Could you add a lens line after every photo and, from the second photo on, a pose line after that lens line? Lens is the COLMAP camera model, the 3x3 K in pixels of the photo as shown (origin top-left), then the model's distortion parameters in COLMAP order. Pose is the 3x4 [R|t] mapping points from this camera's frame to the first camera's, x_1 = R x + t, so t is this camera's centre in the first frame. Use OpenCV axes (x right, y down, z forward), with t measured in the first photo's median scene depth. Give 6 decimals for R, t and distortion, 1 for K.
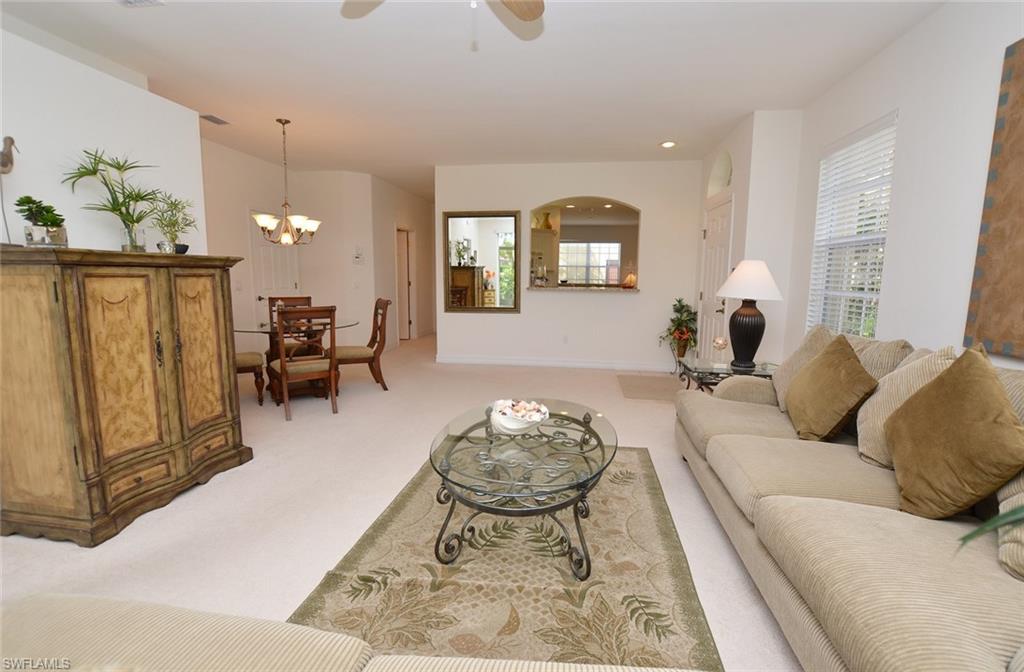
lens RADIAL K [[459.1, 0, 512.0], [0, 459.1, 336.0], [0, 0, 1]] dist [-0.016348, 0.000880]
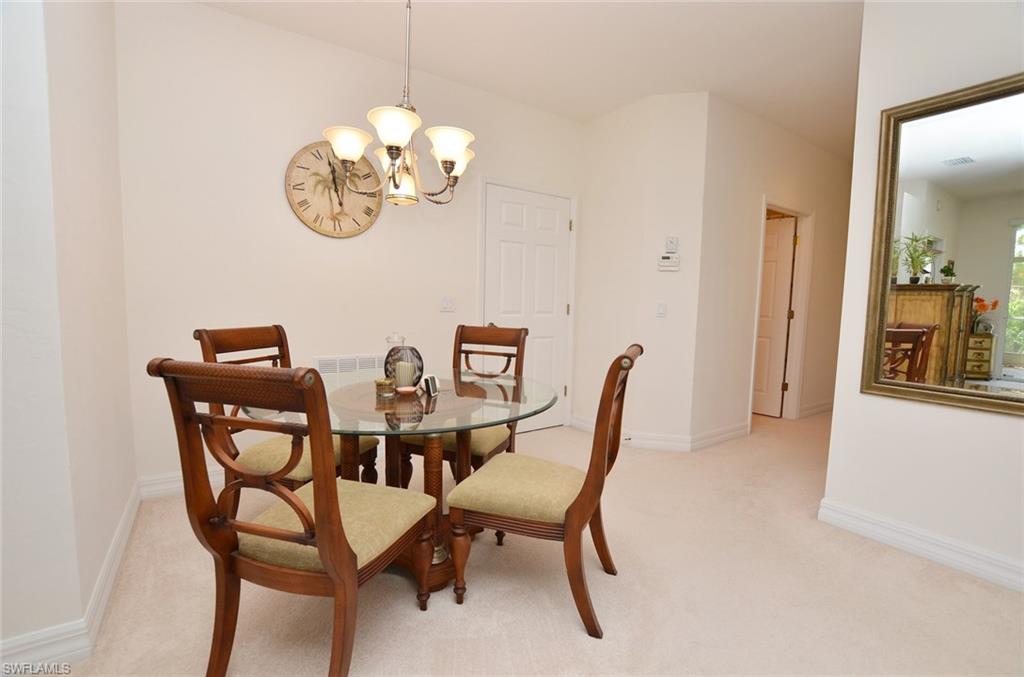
lens RADIAL K [[485.7, 0, 510.0], [0, 485.7, 342.3], [0, 0, 1]] dist [-0.000624, -0.000002]
pose [[0.700813, 0.071670, -0.709736, -0.125884], [-0.115273, 0.993242, -0.013525, -0.089839], [0.703970, 0.091292, 0.704338, 0.940880]]
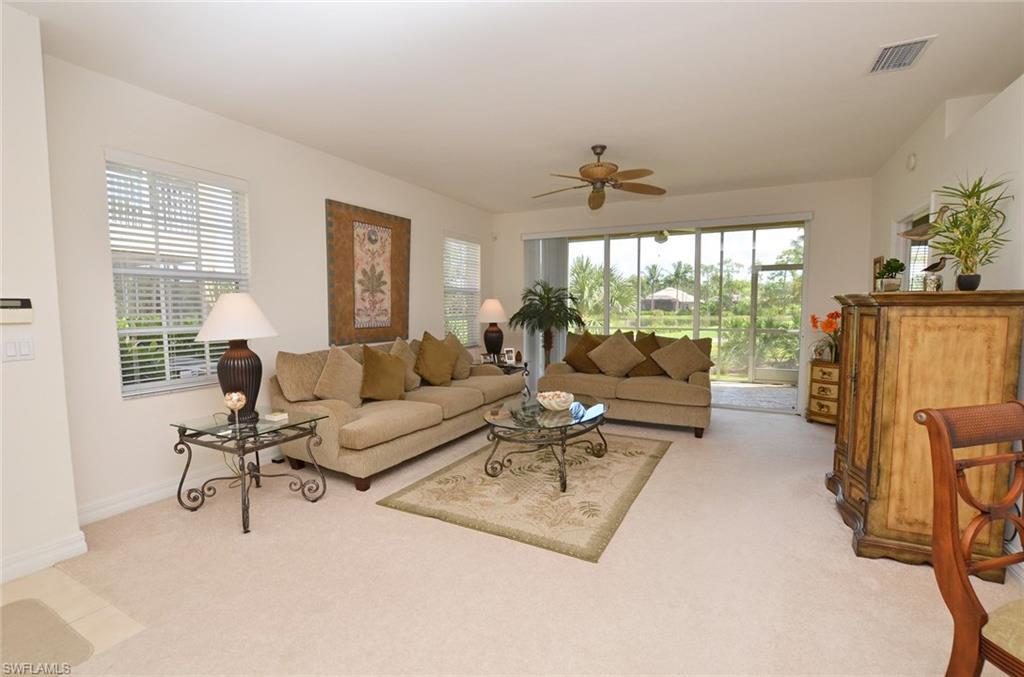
lens RADIAL K [[453.4, 0, 515.3], [0, 453.4, 342.1], [0, 0, 1]] dist [-0.019095, 0.000427]
pose [[-0.947550, -0.029819, 0.318213, -0.231857], [0.037952, 0.978096, 0.204667, -0.228680], [-0.317346, 0.206009, -0.925663, 1.629704]]
